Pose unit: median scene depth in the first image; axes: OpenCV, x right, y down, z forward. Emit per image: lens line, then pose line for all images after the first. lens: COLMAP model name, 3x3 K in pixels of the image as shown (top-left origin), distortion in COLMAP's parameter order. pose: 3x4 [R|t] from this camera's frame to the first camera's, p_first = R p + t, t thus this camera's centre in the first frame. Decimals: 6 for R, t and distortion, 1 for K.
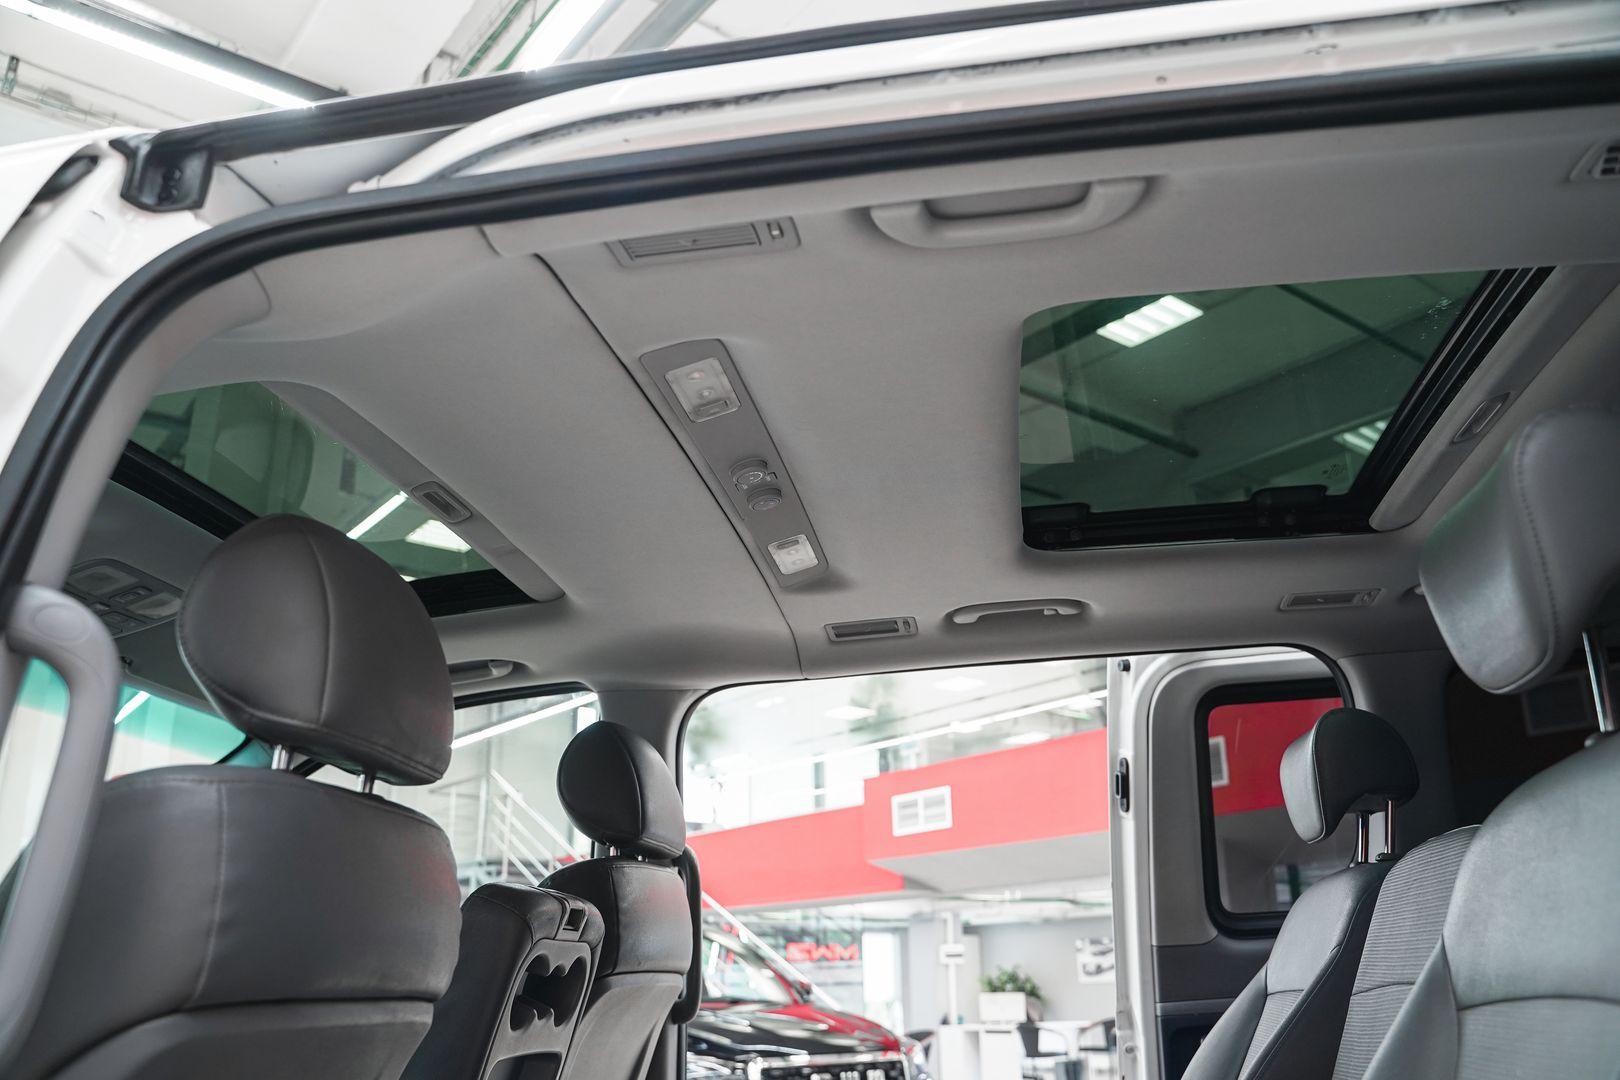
lens RADIAL K [[1314.3, 0, 802.2], [0, 1314.3, 541.0], [0, 0, 1]] dist [-0.108454, 0.075193]
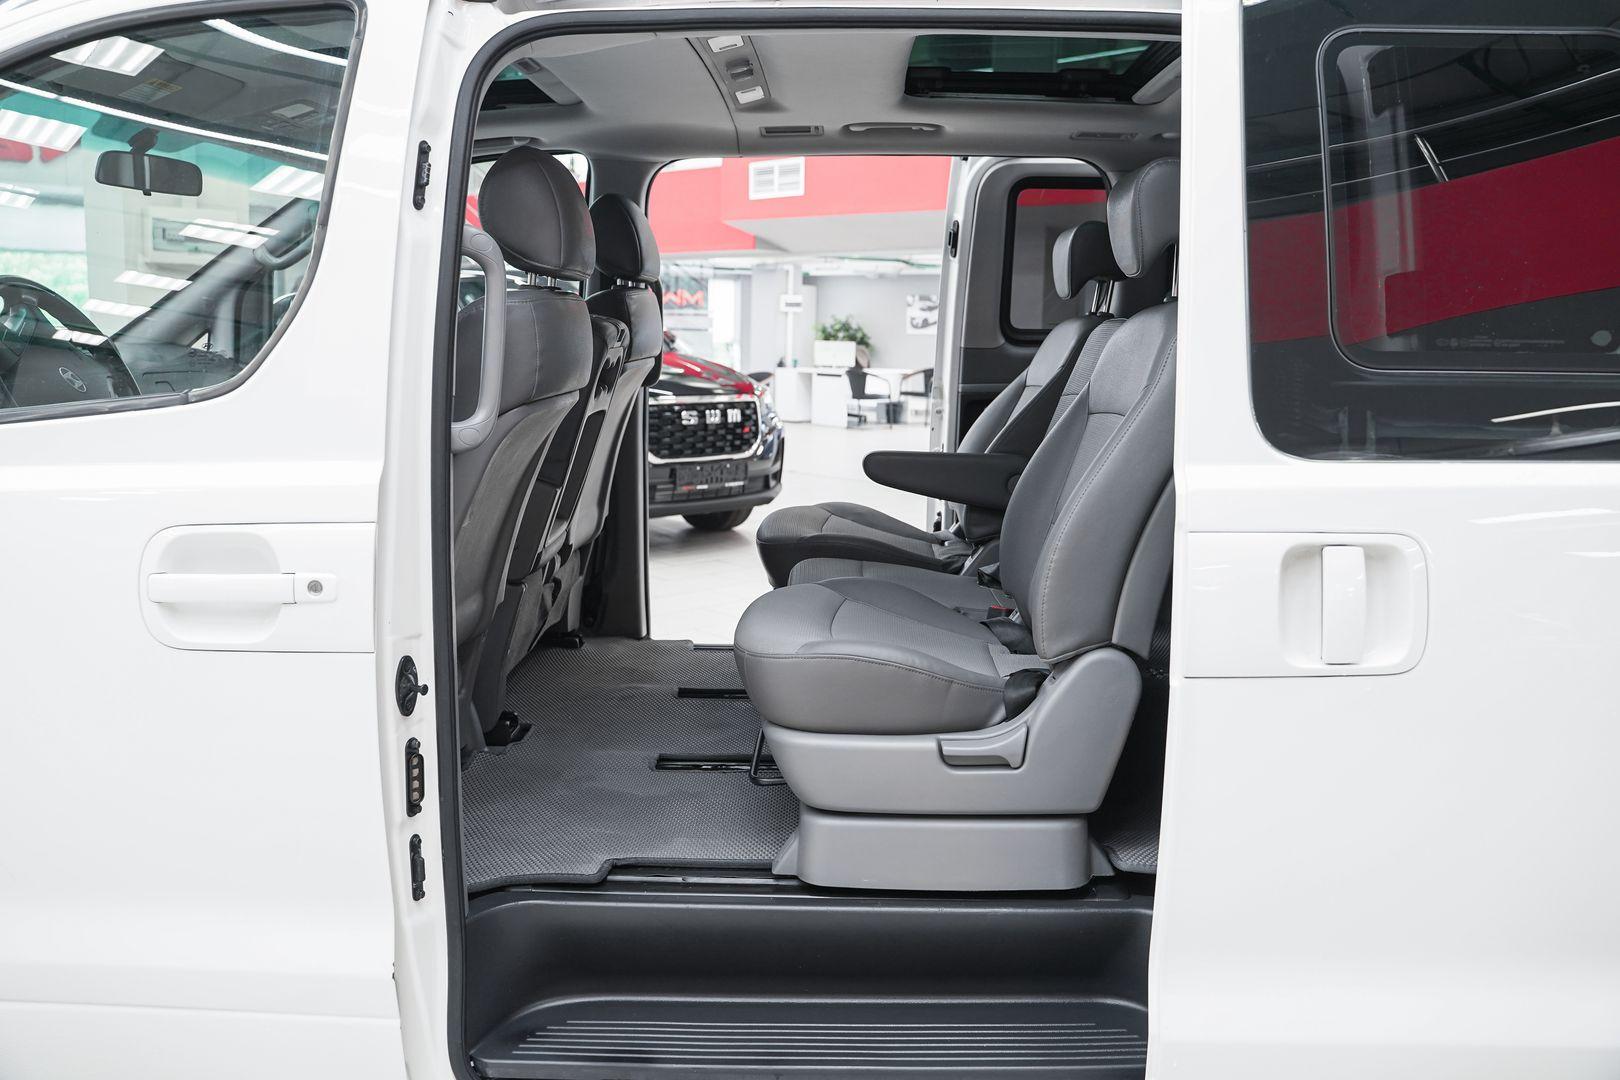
lens RADIAL K [[1314.3, 0, 810.6], [0, 1314.3, 541.8], [0, 0, 1]] dist [-0.108454, 0.075193]
pose [[0.991186, 0.013019, 0.131835, -0.029860], [-0.073953, 0.880041, 0.469104, -0.056501], [-0.109913, -0.474719, 0.873247, -0.124785]]
